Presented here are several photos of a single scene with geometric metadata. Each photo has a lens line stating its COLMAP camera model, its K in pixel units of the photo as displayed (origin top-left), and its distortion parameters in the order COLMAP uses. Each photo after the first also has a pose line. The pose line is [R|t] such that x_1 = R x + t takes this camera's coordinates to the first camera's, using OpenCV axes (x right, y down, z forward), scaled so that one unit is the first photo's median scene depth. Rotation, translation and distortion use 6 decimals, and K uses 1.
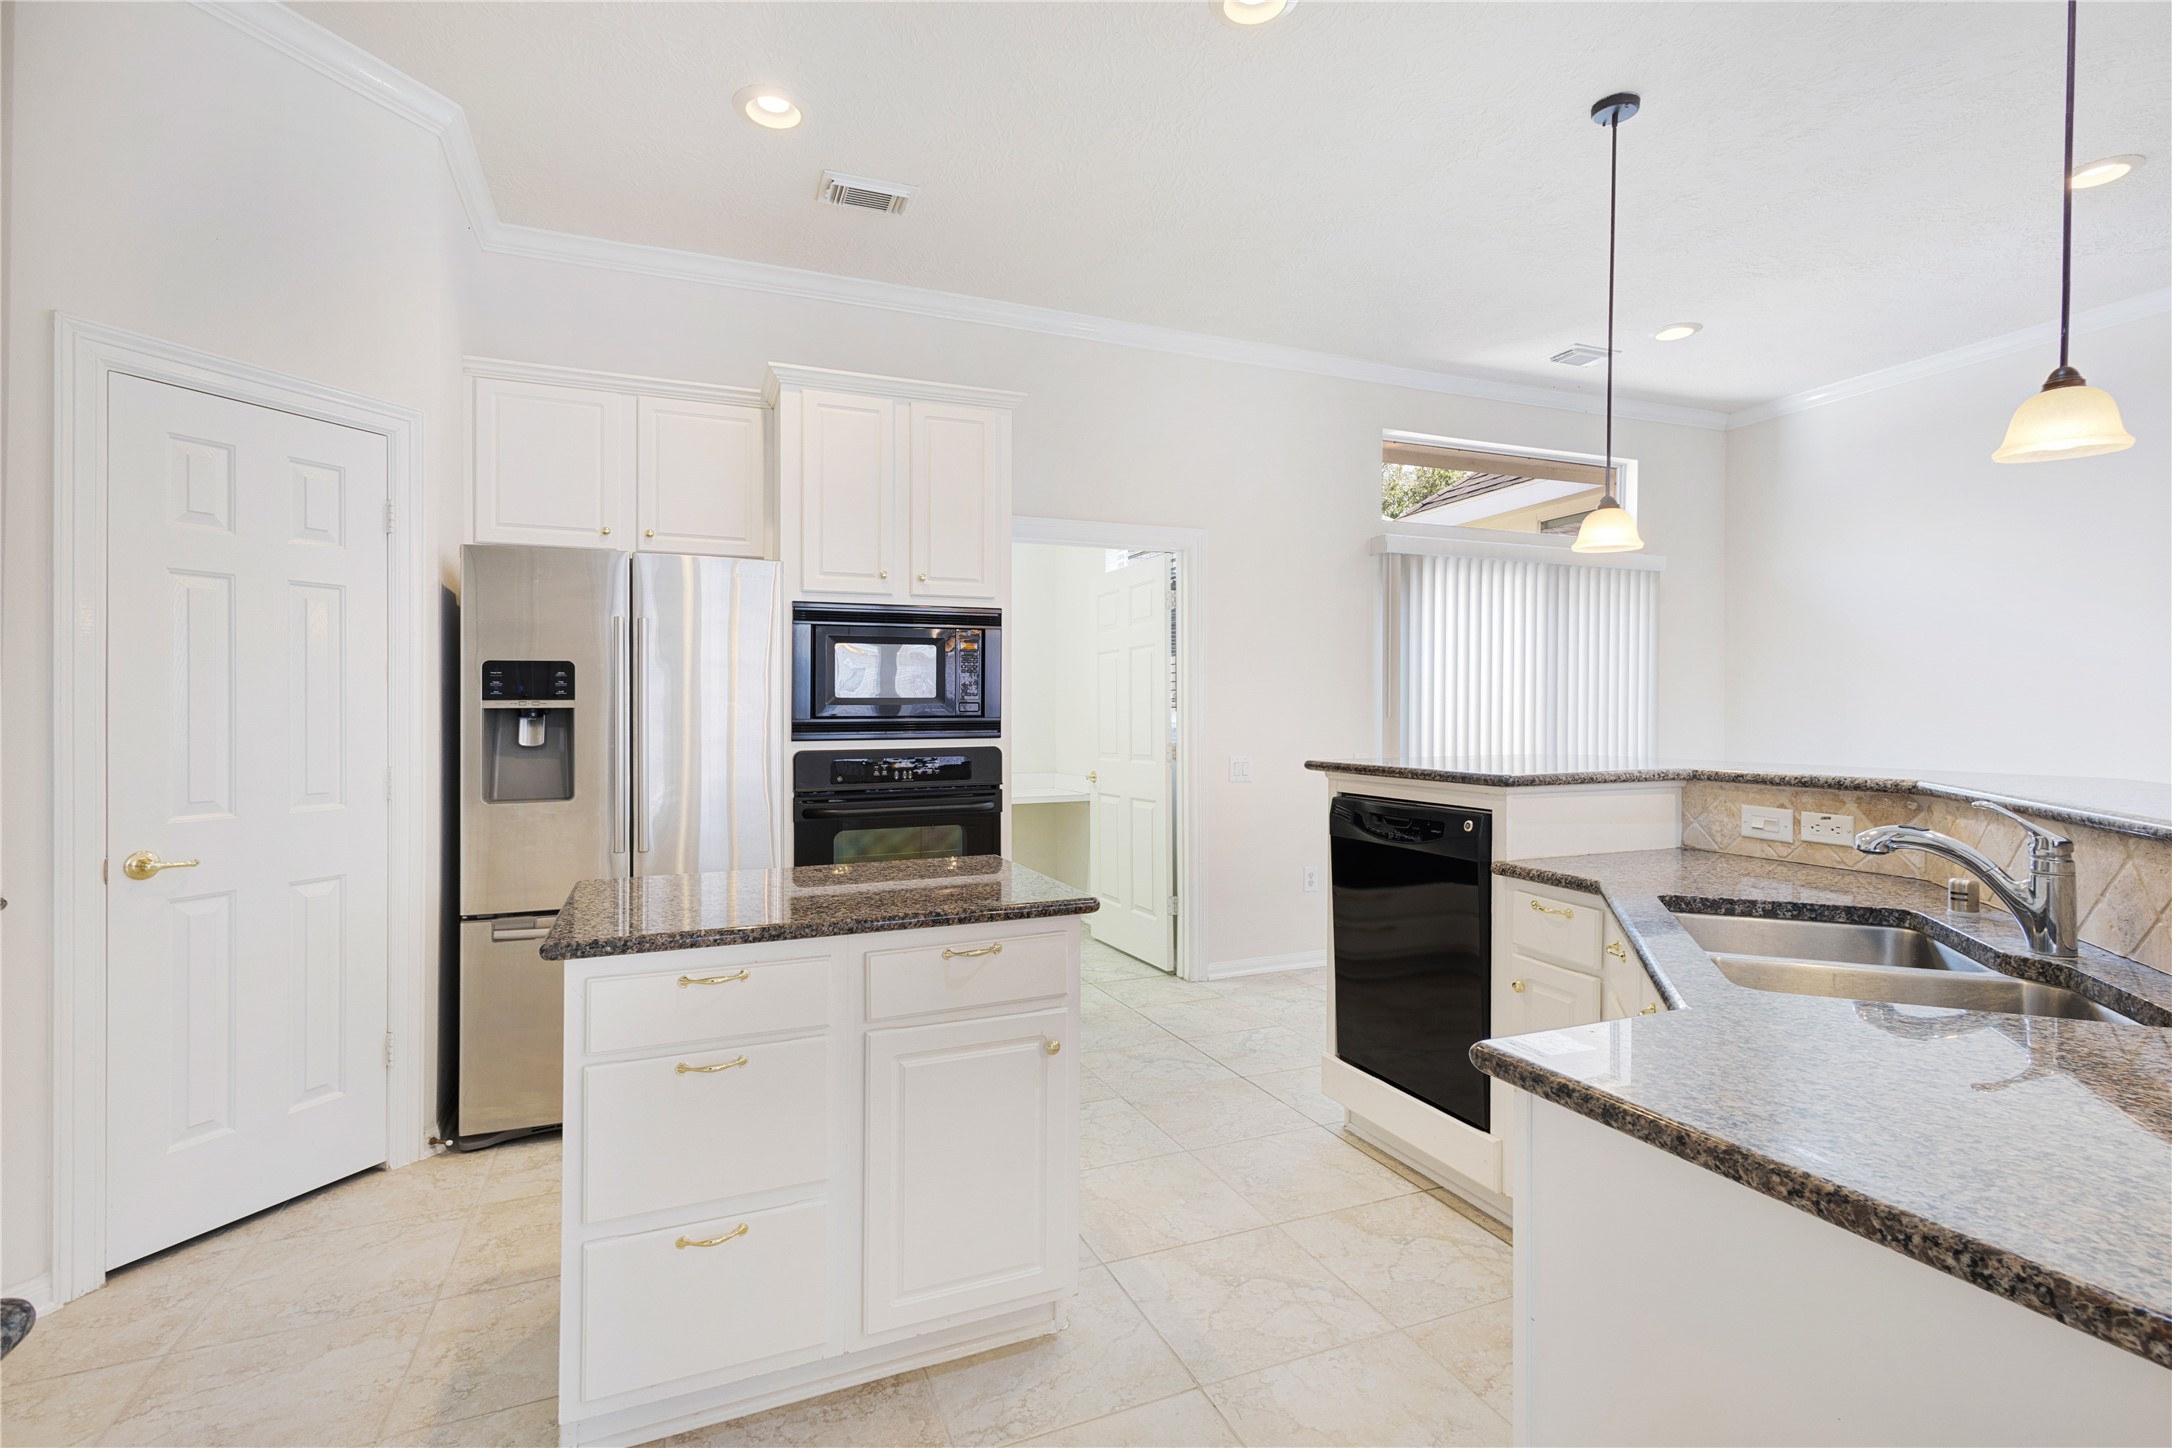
lens RADIAL K [[1011.9, 0, 1086.0], [0, 1011.9, 724.0], [0, 0, 1]] dist [0.001688, 0.000417]
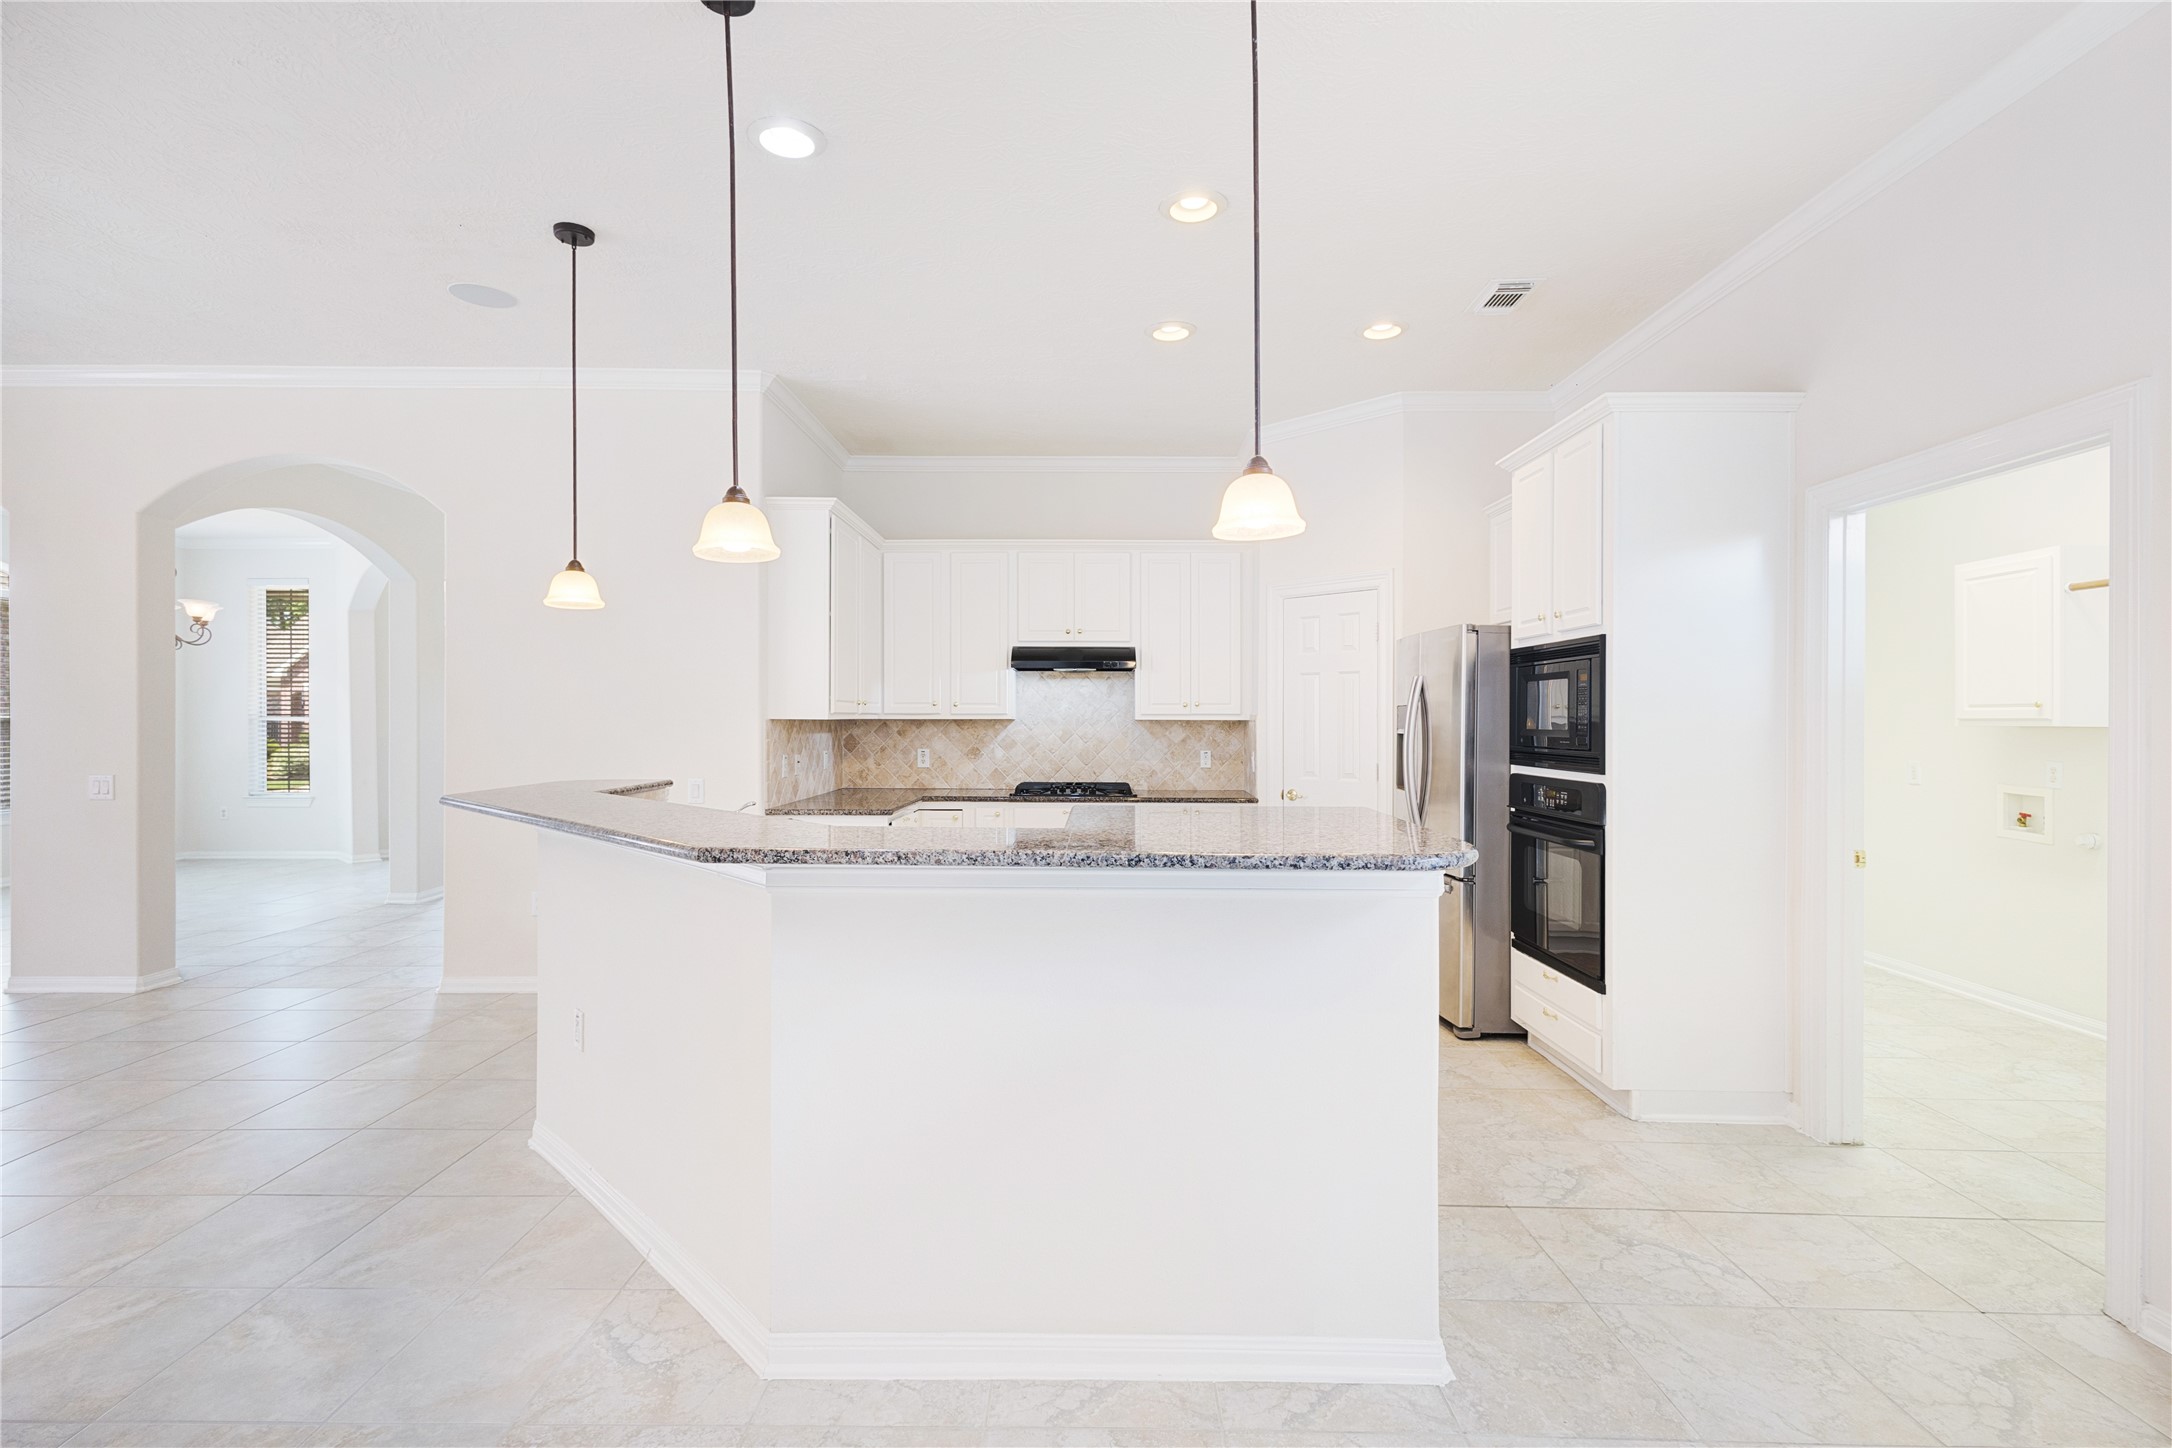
lens RADIAL K [[1012.1, 0, 1087.0], [0, 1012.1, 704.1], [0, 0, 1]] dist [0.002816, 0.000311]
pose [[-0.389521, -0.013563, -0.920918, 0.968920], [-0.013893, 0.999864, -0.008850, -0.034330], [0.920913, 0.009347, -0.389657, 0.946191]]
